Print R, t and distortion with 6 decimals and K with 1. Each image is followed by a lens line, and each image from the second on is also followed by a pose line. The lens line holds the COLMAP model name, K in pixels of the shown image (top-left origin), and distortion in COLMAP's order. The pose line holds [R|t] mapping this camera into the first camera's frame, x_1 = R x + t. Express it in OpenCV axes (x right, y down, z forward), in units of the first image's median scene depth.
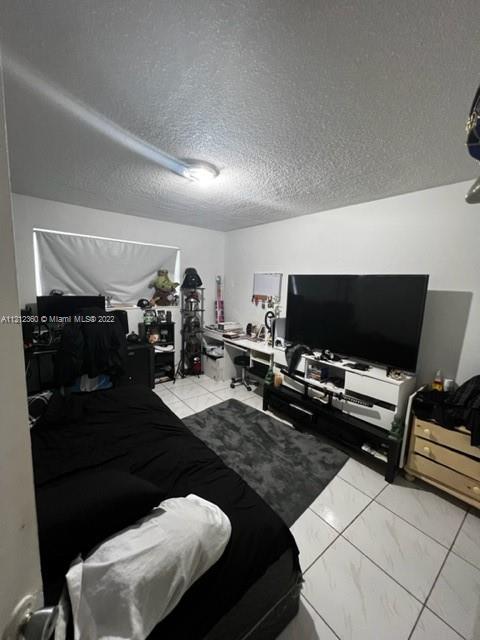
lens RADIAL K [[256.4, 0, 239.2], [0, 256.4, 319.8], [0, 0, 1]] dist [0.015099, 0.000157]
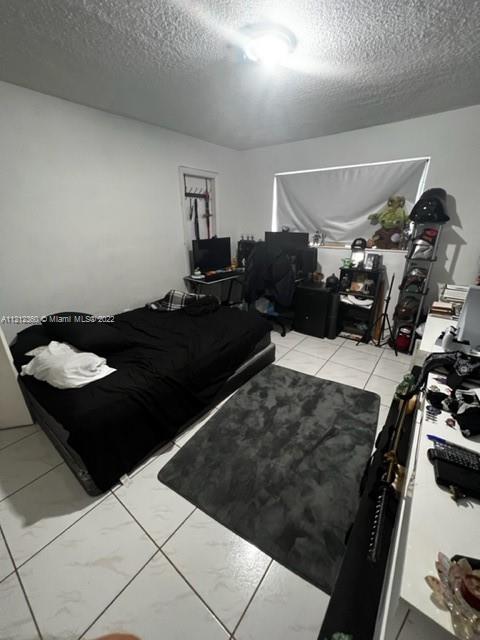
lens RADIAL K [[256.4, 0, 239.3], [0, 256.4, 319.1], [0, 0, 1]] dist [0.015099, 0.000157]
pose [[0.249365, 0.316035, -0.915390, 0.431362], [-0.124344, 0.947876, 0.293377, -0.031570], [0.960394, 0.040666, 0.275664, 0.455169]]
